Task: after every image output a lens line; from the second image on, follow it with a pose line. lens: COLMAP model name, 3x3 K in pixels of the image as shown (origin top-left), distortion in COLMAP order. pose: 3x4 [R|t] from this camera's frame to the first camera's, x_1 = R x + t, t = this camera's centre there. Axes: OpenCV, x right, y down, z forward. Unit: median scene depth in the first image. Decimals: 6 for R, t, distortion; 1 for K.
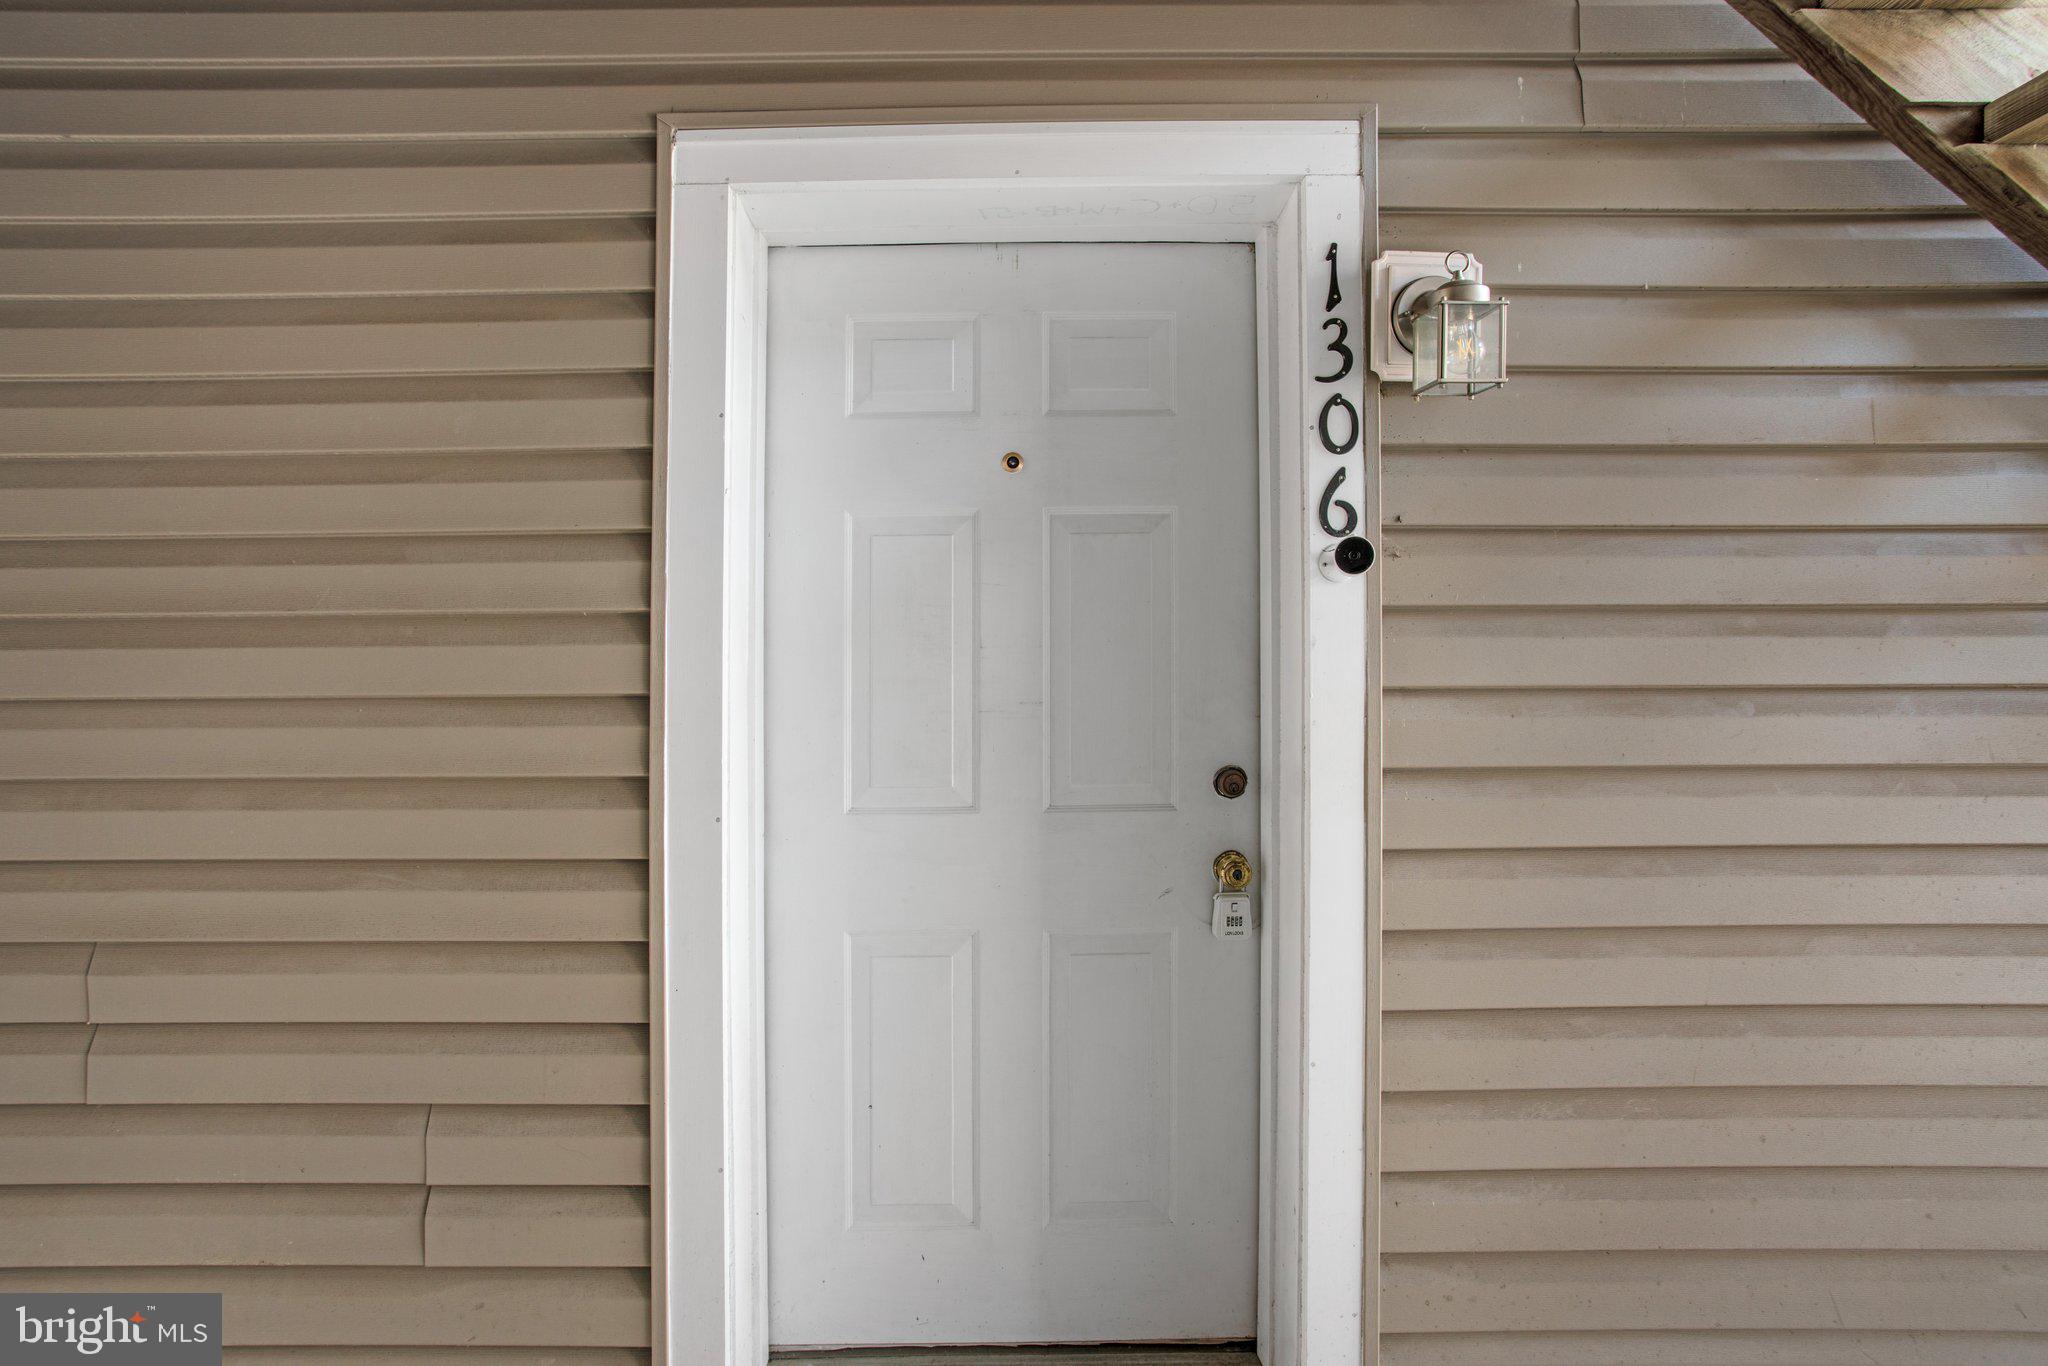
lens RADIAL K [[1076.1, 0, 1024.7], [0, 1076.1, 653.7], [0, 0, 1]] dist [-0.040094, 0.027474]
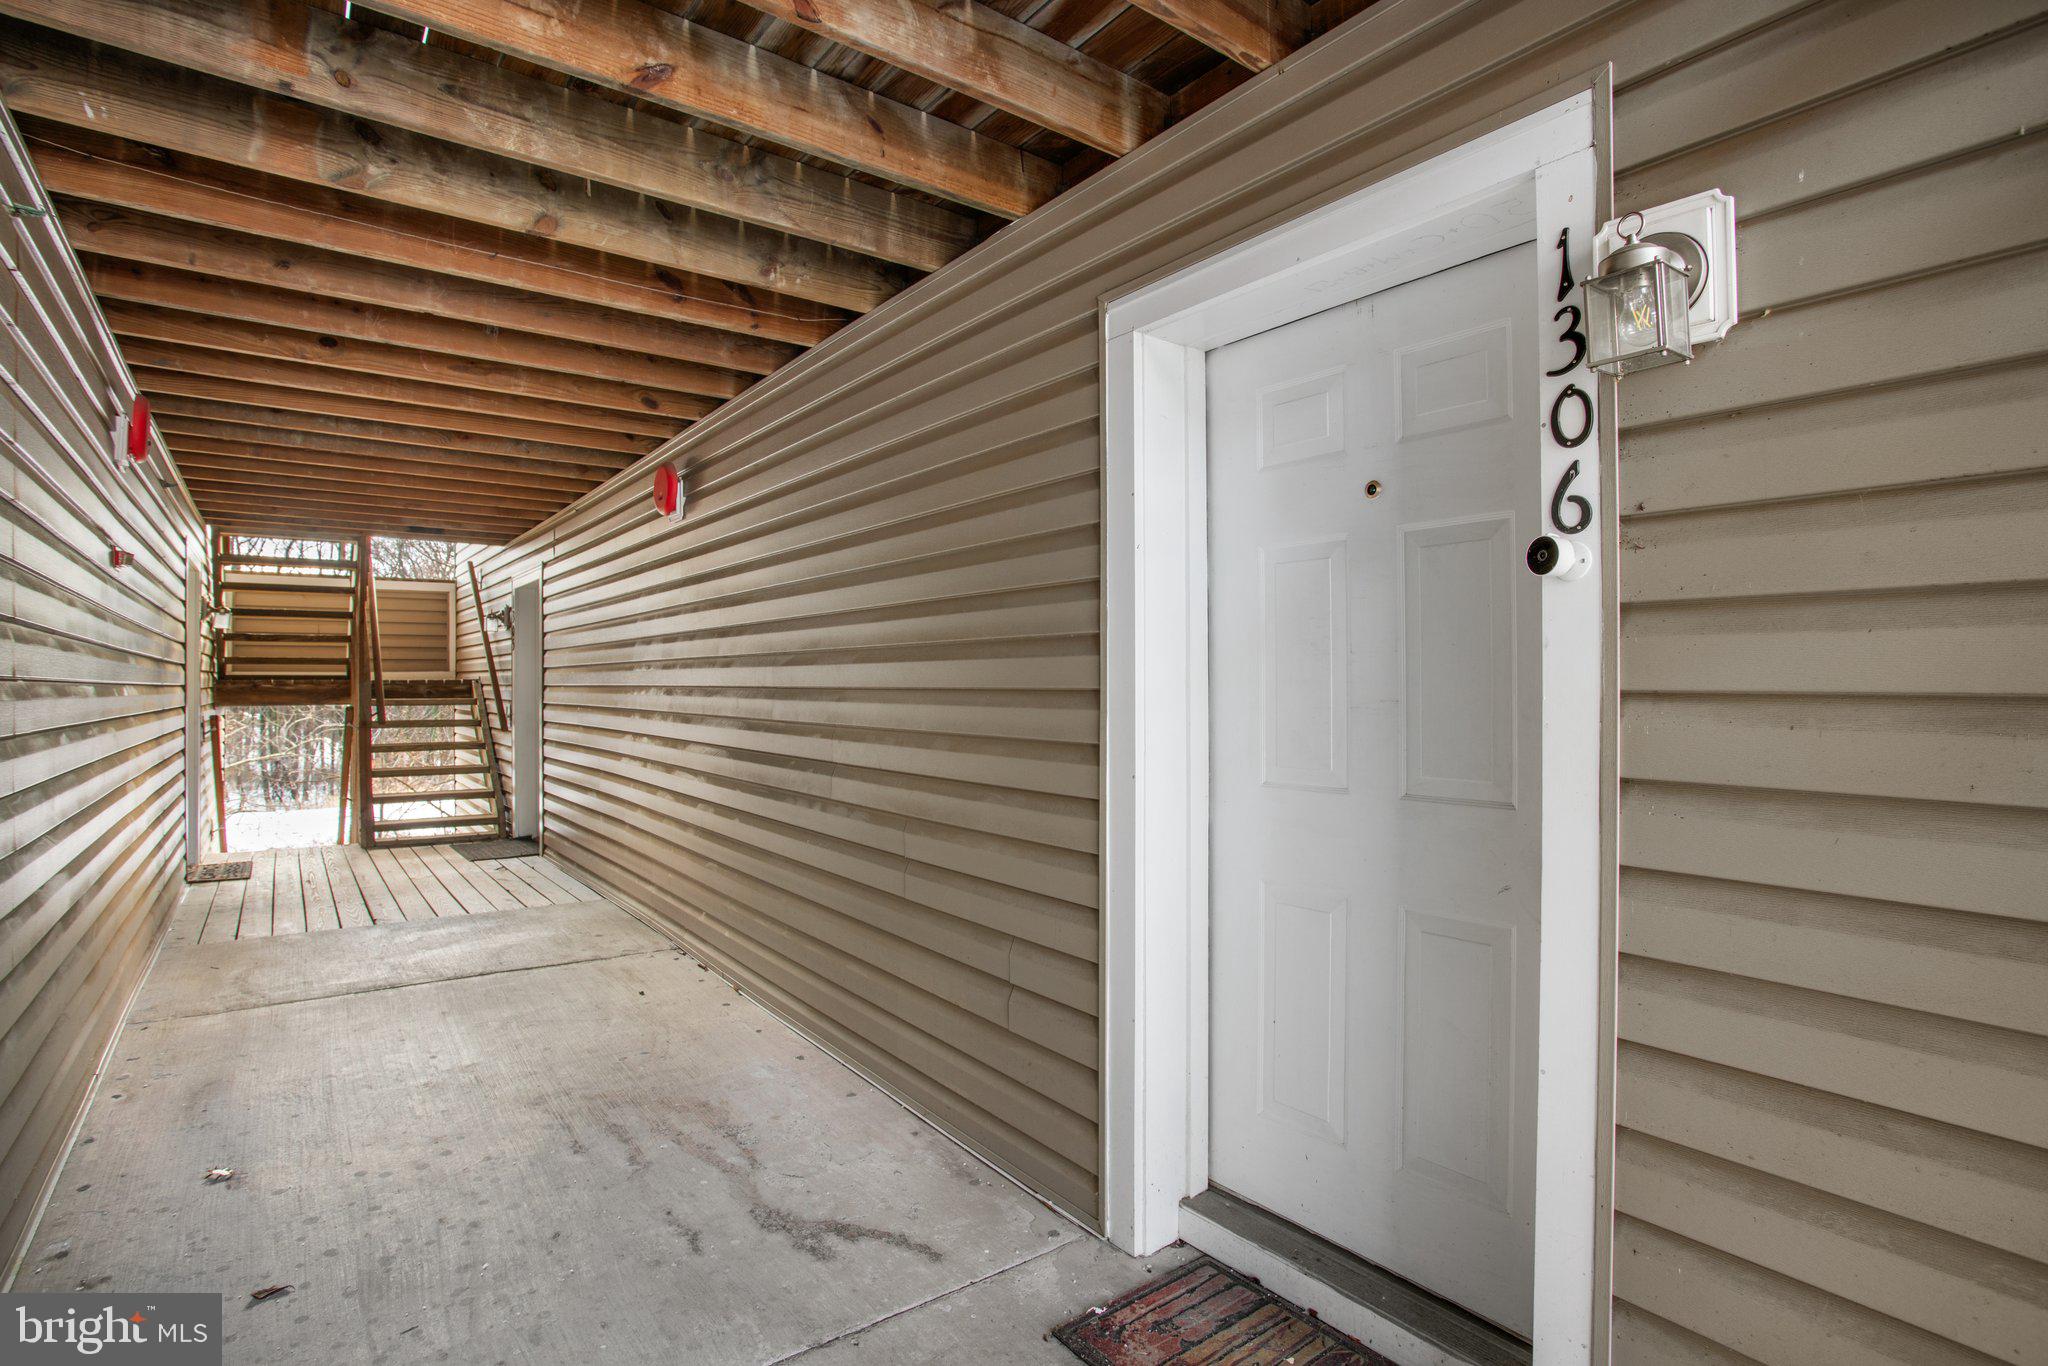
lens RADIAL K [[1076.1, 0, 1024.7], [0, 1076.1, 653.7], [0, 0, 1]] dist [-0.040094, 0.027474]
pose [[0.583045, -0.014433, -0.812312, 0.779195], [0.016422, 0.999847, -0.005978, -0.003770], [0.812274, -0.009854, 0.583193, 0.042194]]
